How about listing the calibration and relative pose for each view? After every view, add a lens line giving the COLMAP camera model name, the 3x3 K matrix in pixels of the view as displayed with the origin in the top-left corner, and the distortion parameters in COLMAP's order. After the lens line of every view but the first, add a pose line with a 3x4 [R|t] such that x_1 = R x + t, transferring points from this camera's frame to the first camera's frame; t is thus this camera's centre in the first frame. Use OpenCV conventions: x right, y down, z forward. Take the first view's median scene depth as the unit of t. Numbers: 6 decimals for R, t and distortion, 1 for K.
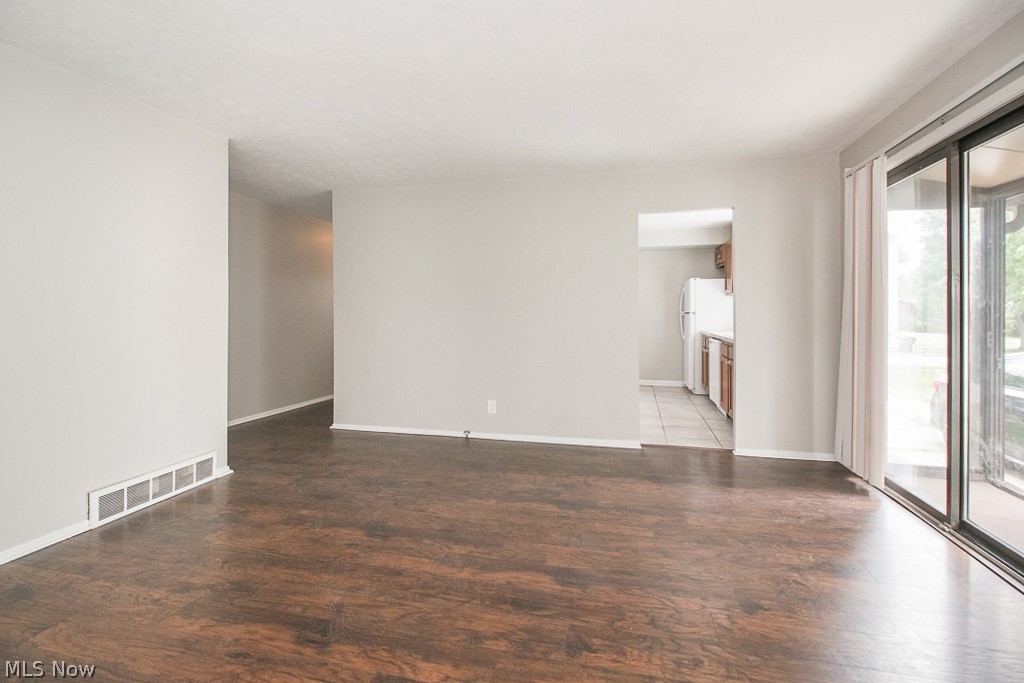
lens RADIAL K [[473.7, 0, 519.8], [0, 473.7, 313.7], [0, 0, 1]] dist [0.023533, -0.010599]
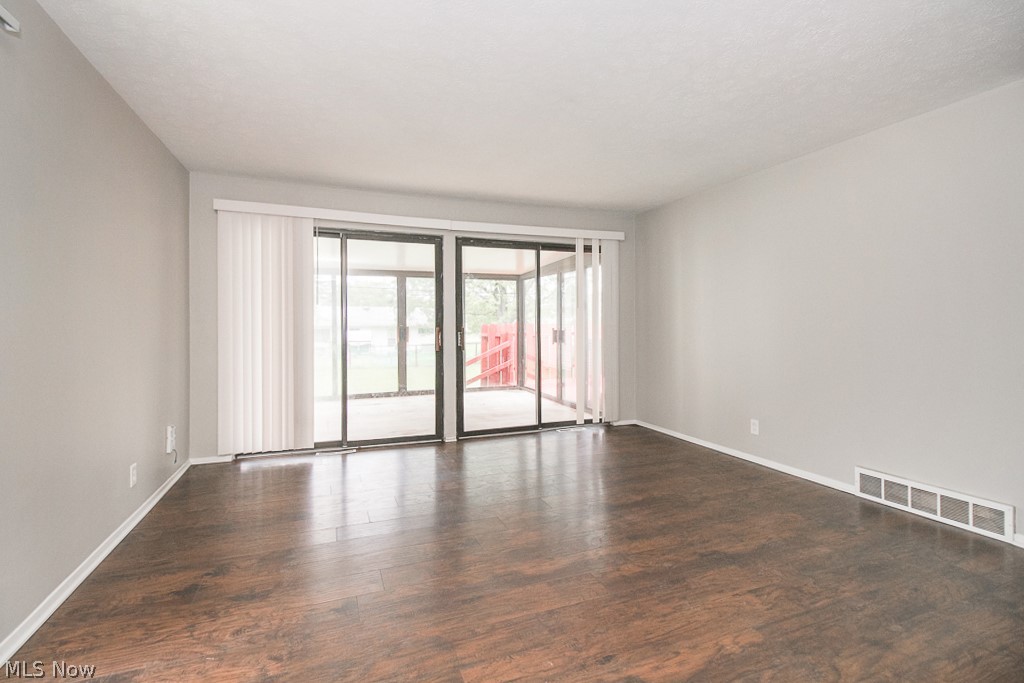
lens RADIAL K [[480.6, 0, 508.5], [0, 480.6, 327.7], [0, 0, 1]] dist [0.016583, -0.011170]
pose [[-0.826874, 0.006357, -0.562351, 0.609060], [0.001878, 0.999962, 0.008543, -0.004984], [0.562384, 0.006008, -0.826854, 1.616768]]
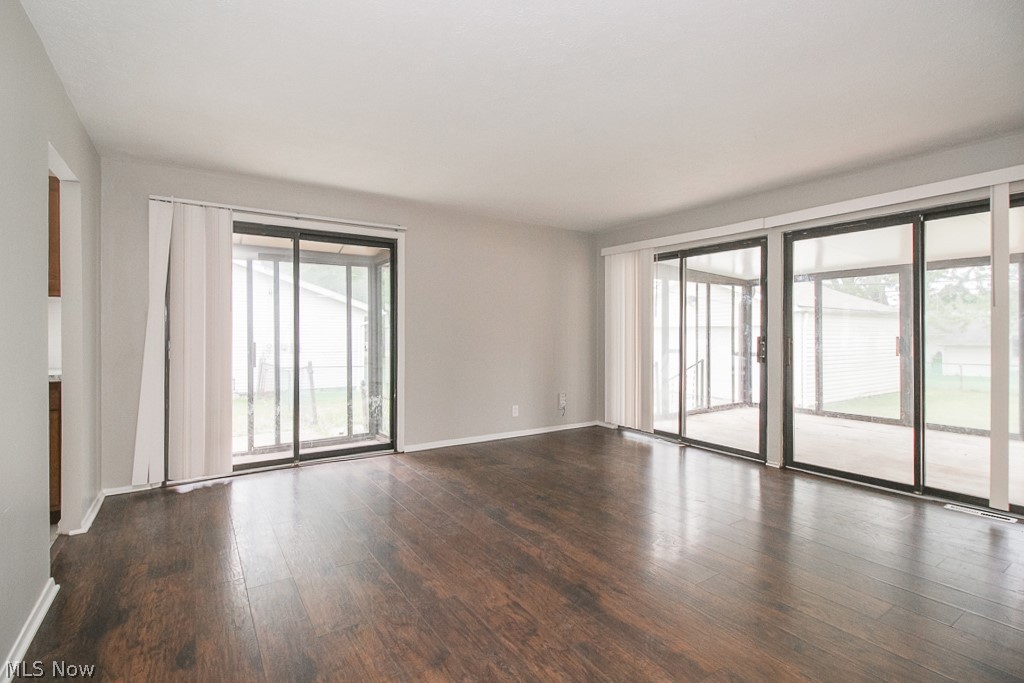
lens RADIAL K [[480.6, 0, 508.5], [0, 480.6, 327.7], [0, 0, 1]] dist [0.016583, -0.011170]
pose [[-0.722752, 0.005098, 0.691089, -0.820239], [-0.002592, 0.999946, -0.010087, -0.003452], [-0.691102, -0.009081, -0.722700, 1.778960]]
